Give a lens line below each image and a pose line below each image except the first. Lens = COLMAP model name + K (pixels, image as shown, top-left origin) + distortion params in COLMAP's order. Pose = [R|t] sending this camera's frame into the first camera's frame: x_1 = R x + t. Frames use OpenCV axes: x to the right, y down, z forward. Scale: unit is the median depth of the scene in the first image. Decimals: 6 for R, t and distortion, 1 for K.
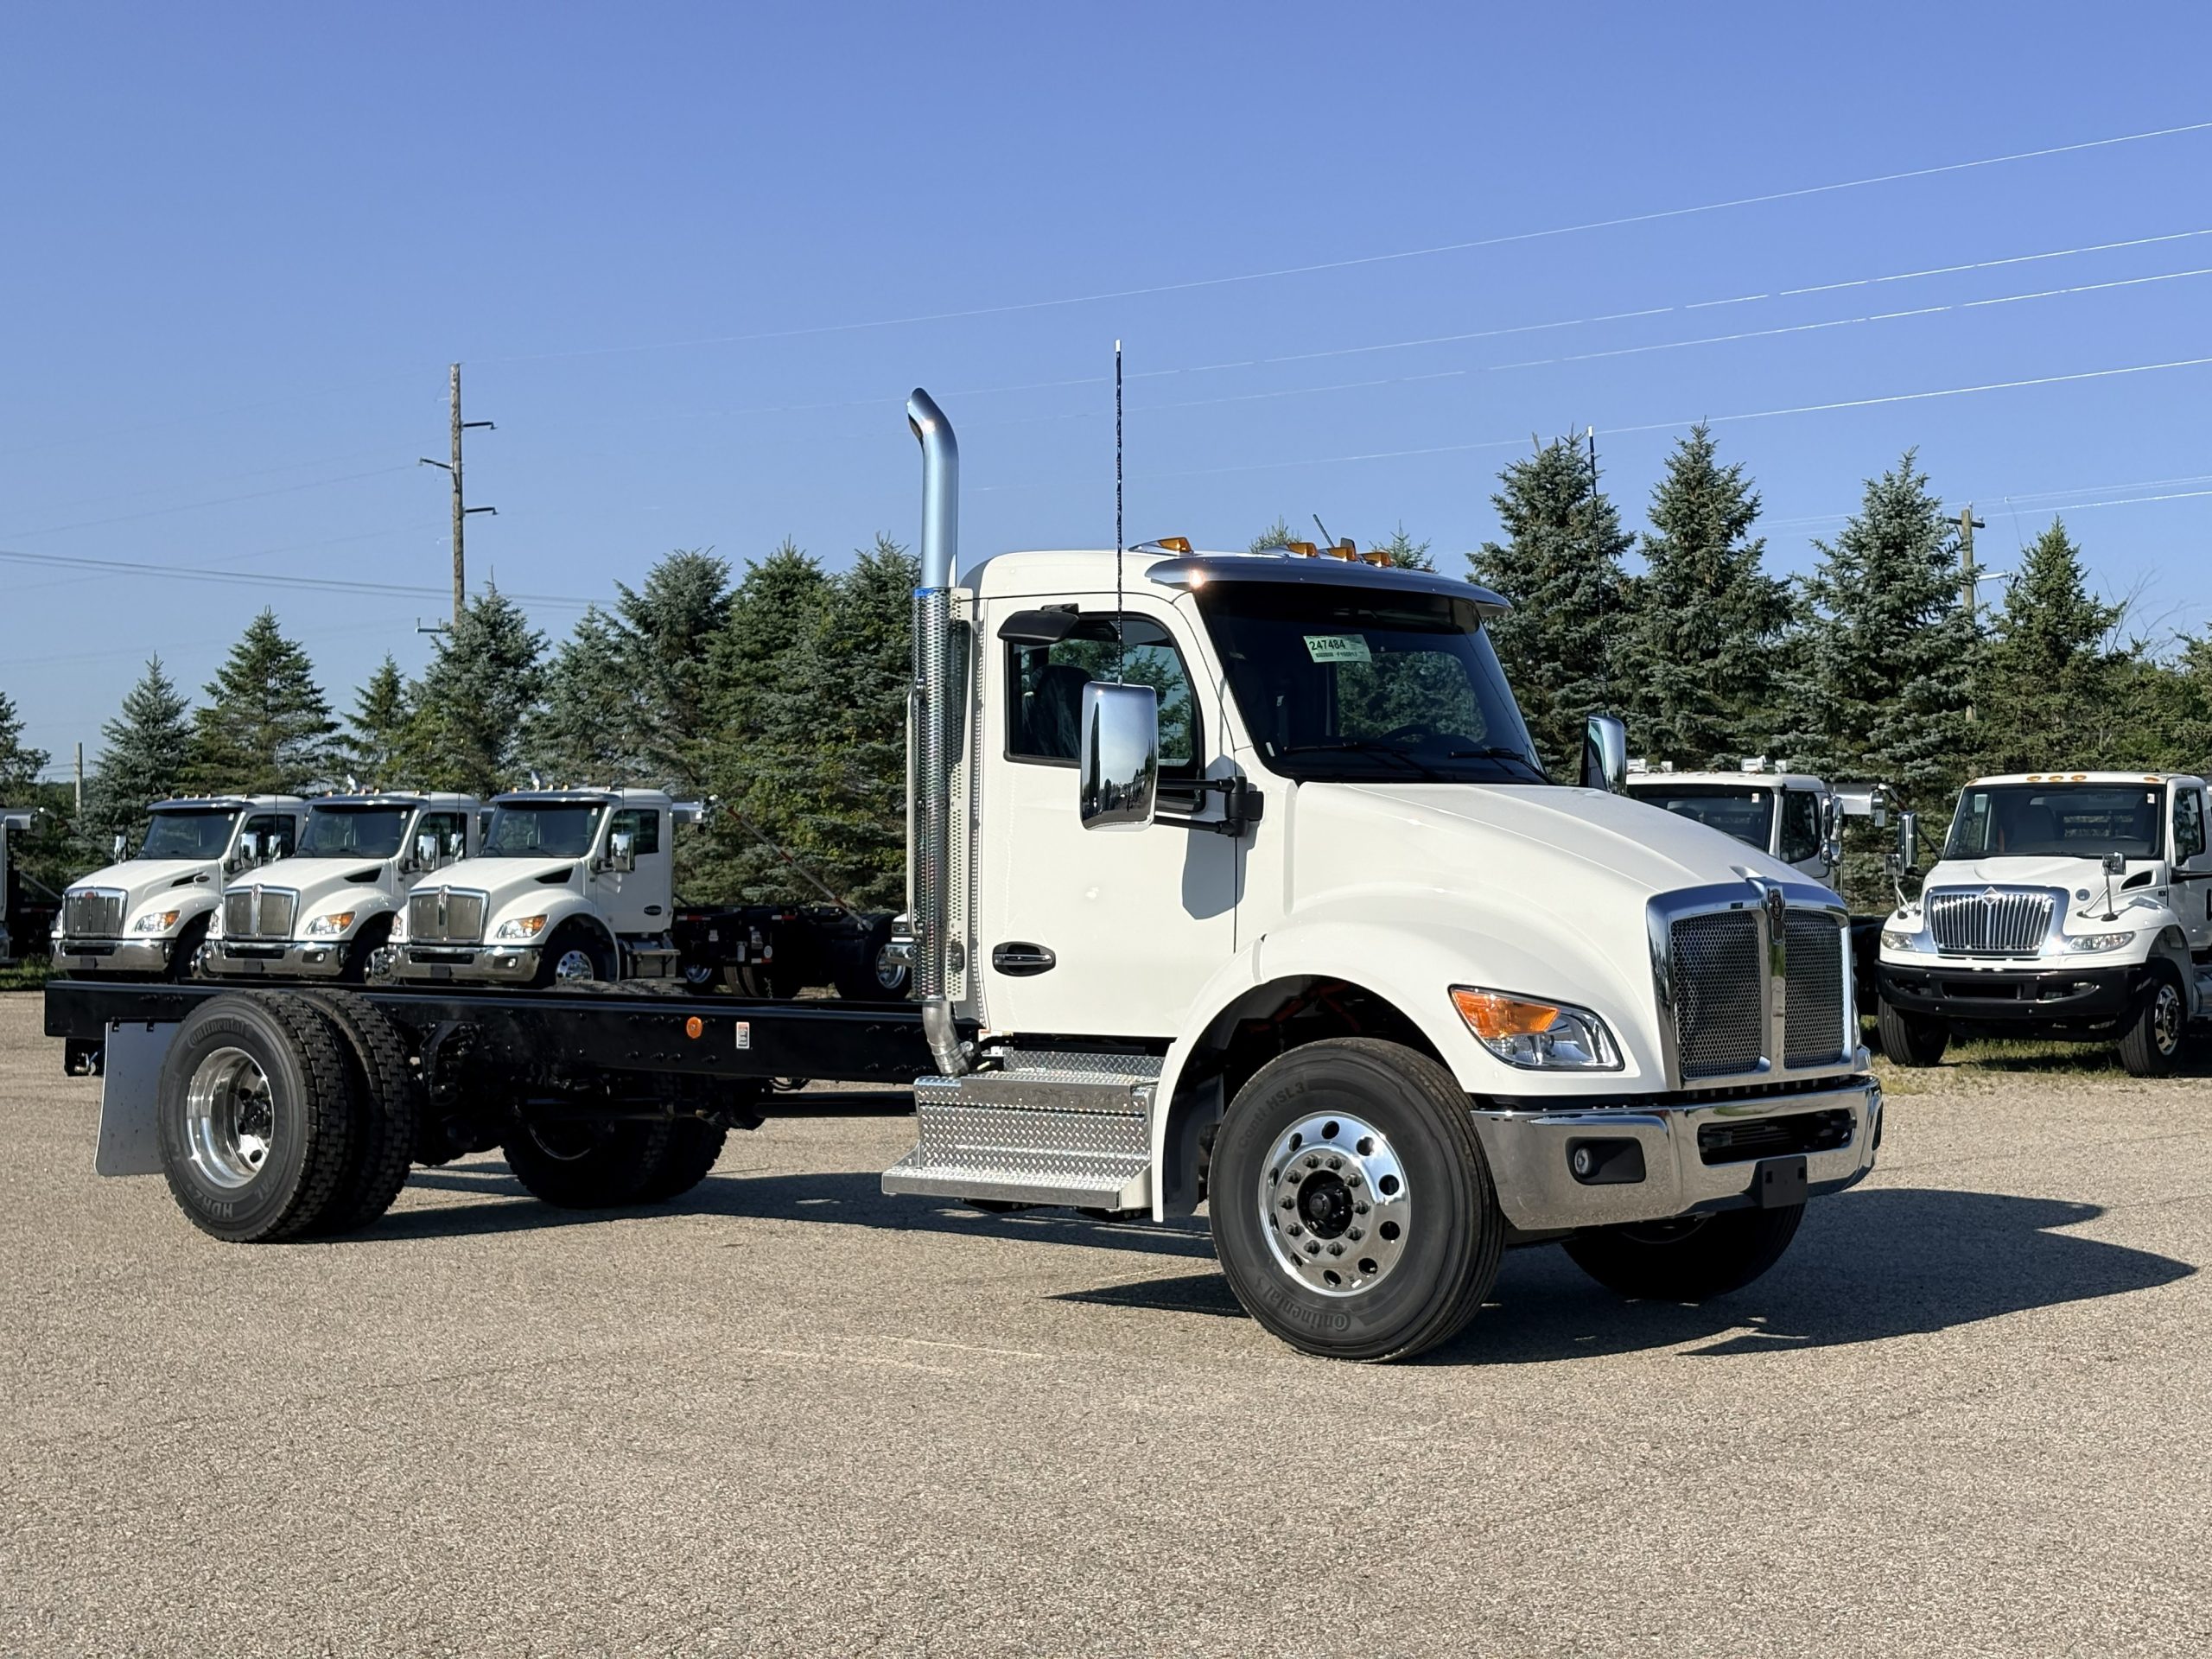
lens RADIAL K [[3316.0, 0, 1109.4], [0, 3316.0, 846.5], [0, 0, 1]] dist [0.089246, 0.000000]
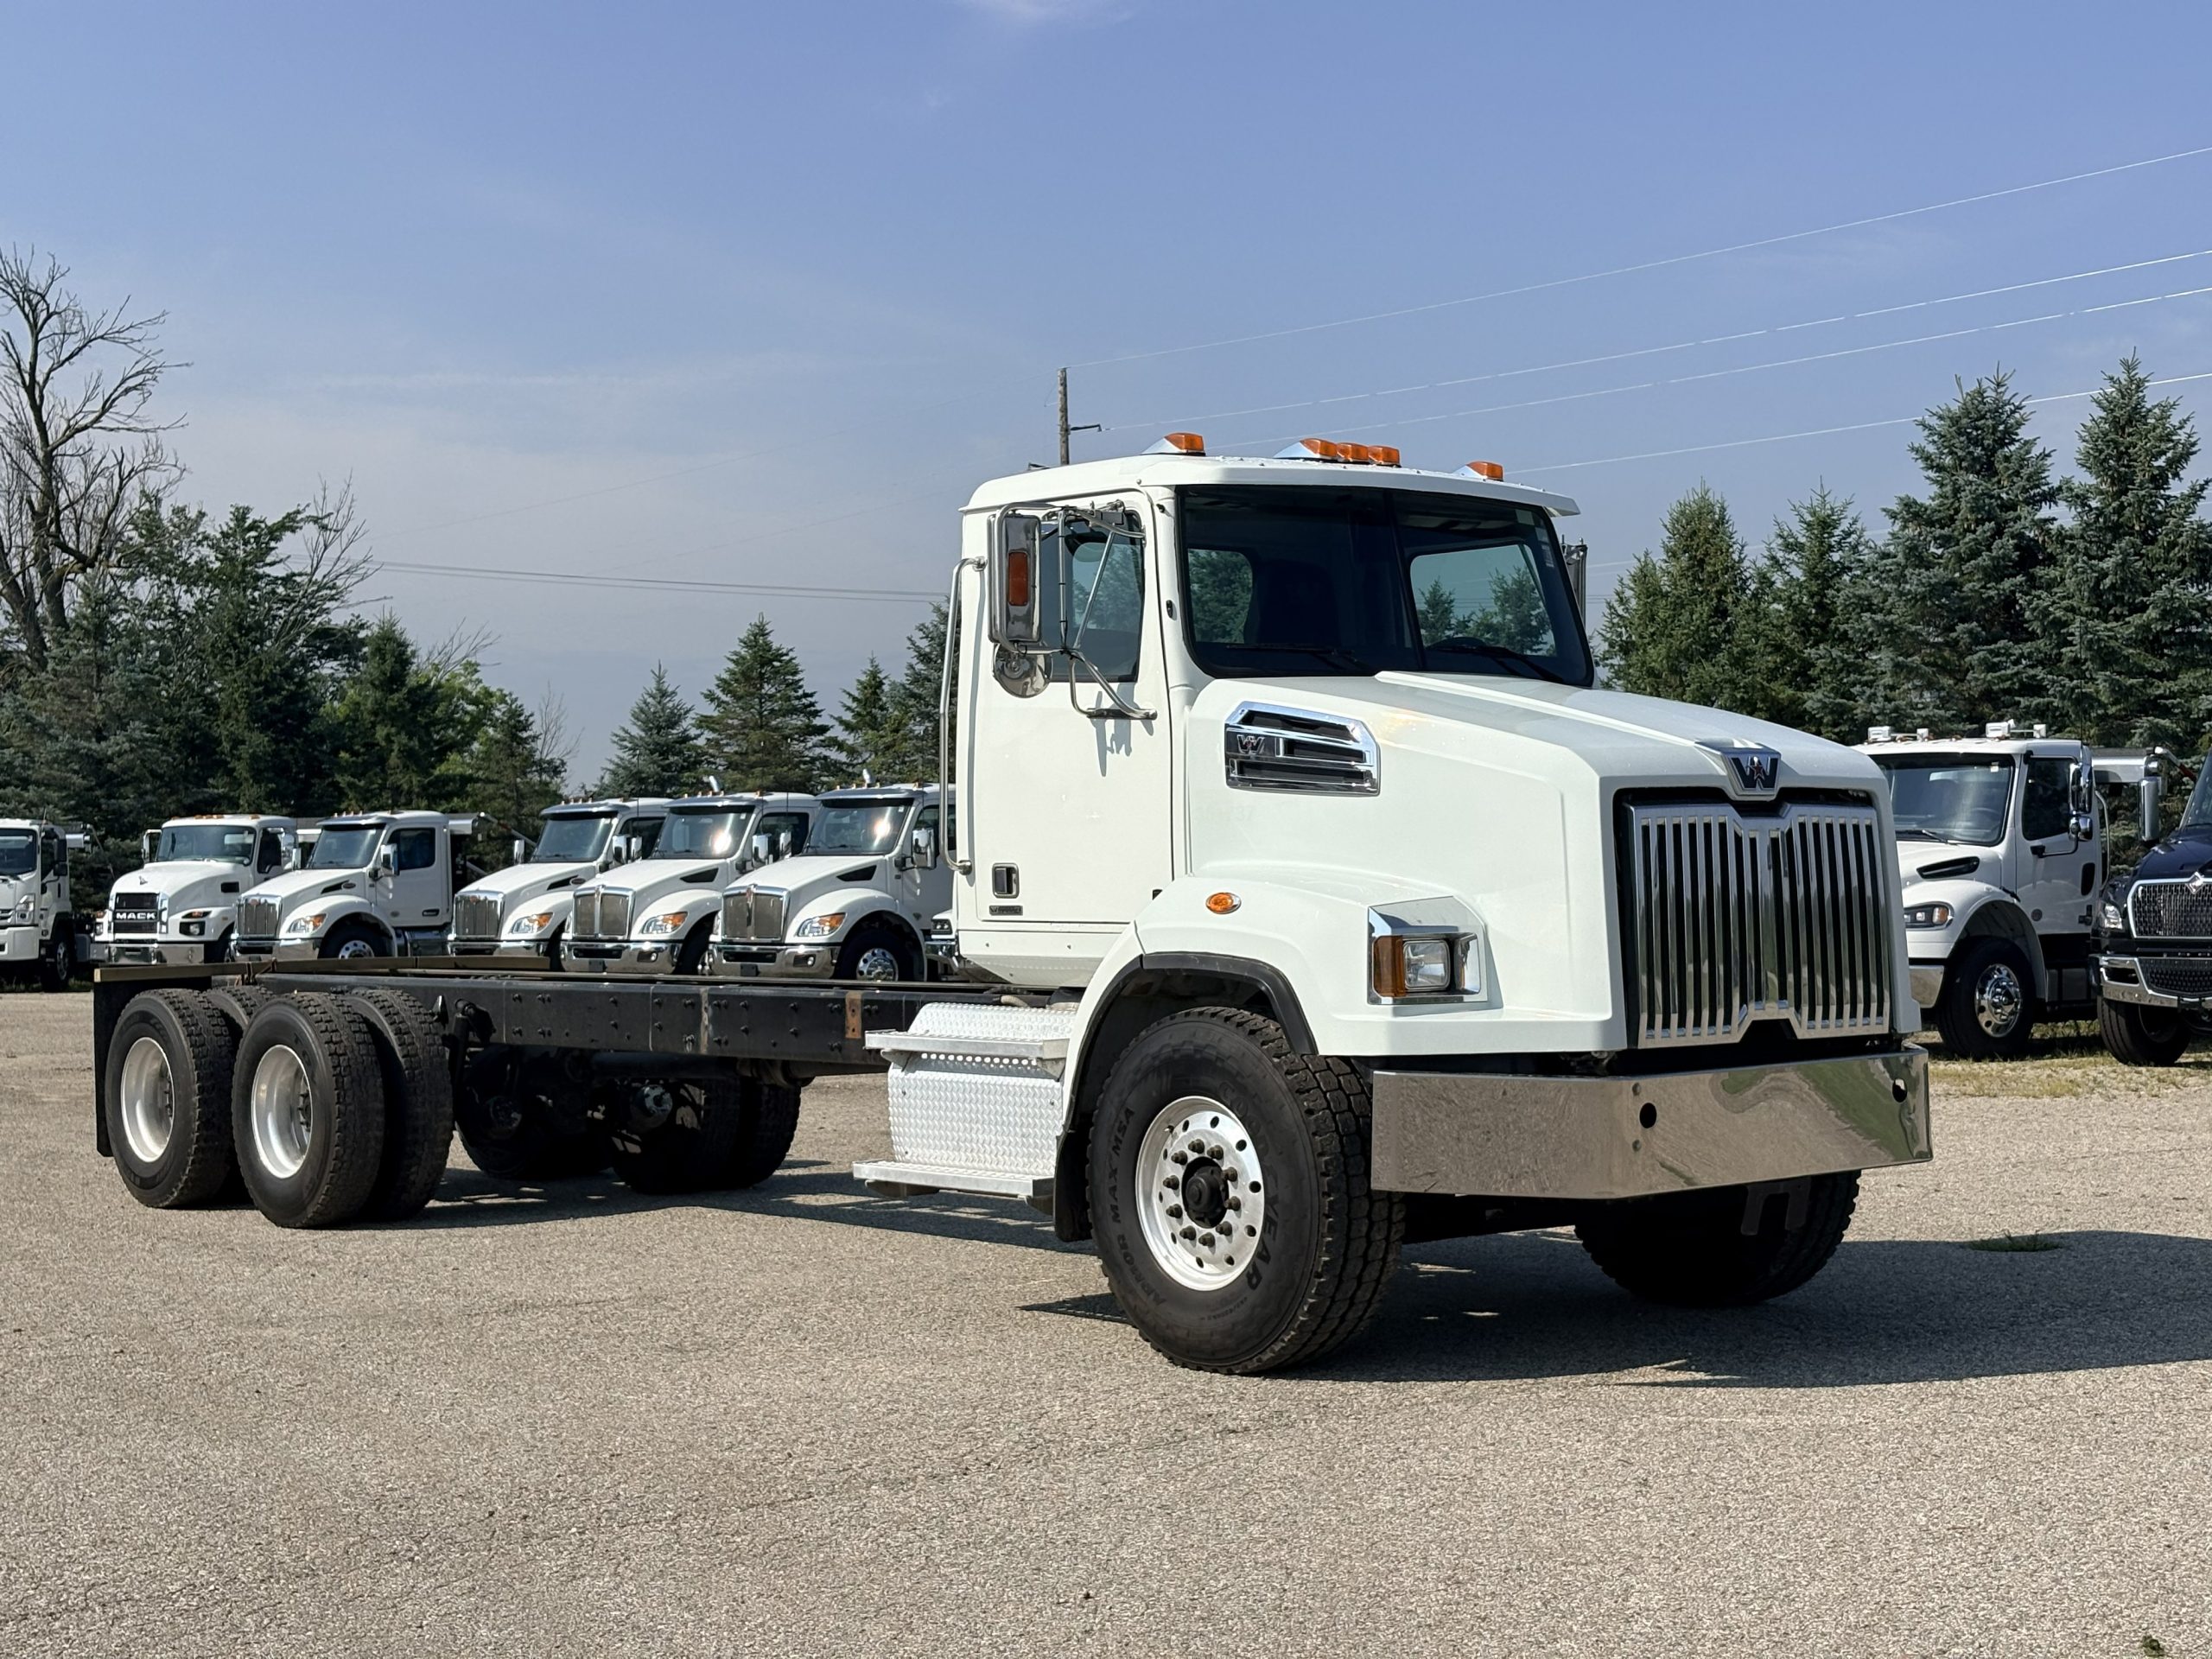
lens RADIAL K [[3316.0, 0, 1107.8], [0, 3316.0, 821.5], [0, 0, 1]] dist [0.089246, 0.000000]
pose [[0.972955, -0.019847, -0.230139, 0.112685], [0.018640, 0.999799, -0.007419, 0.001867], [0.230240, 0.002928, 0.973129, 0.045755]]
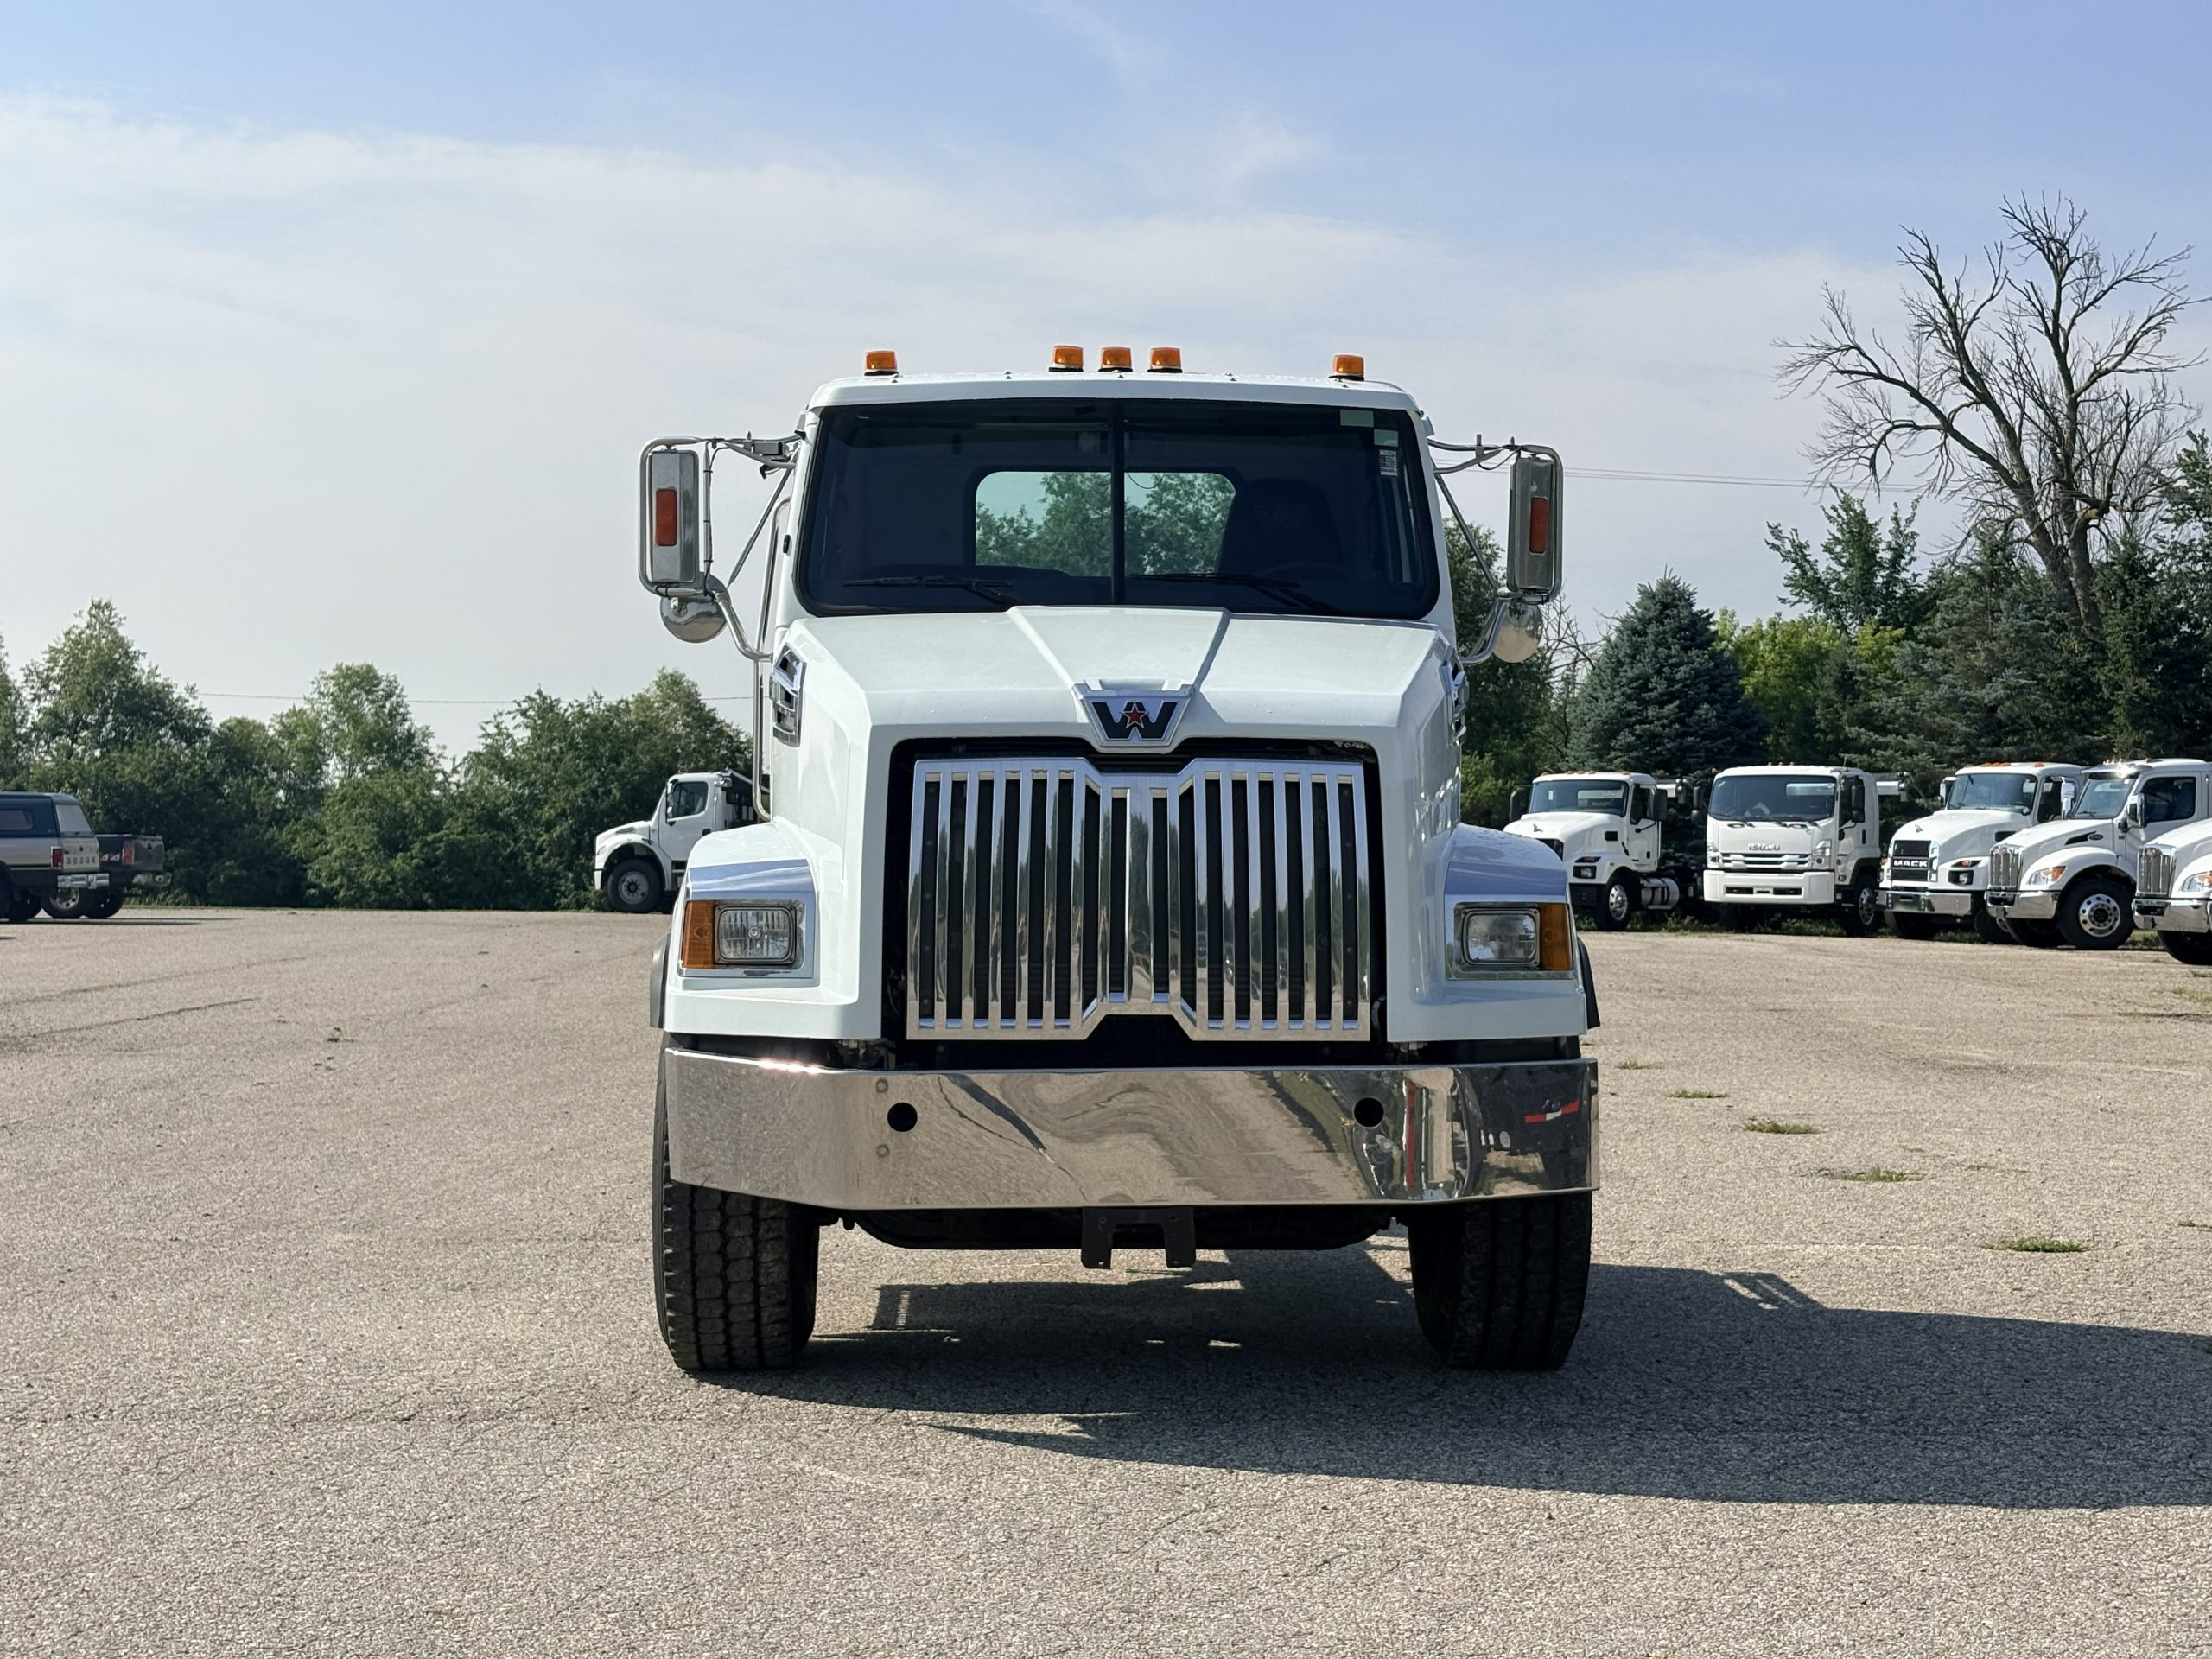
lens RADIAL K [[3316.0, 0, 1109.7], [0, 3316.0, 825.8], [0, 0, 1]] dist [0.089246, 0.000000]
pose [[0.623089, -0.002729, -0.782146, 0.243561], [0.005907, 0.999982, 0.001217, 0.003414], [0.782129, -0.005379, 0.623094, 0.152344]]
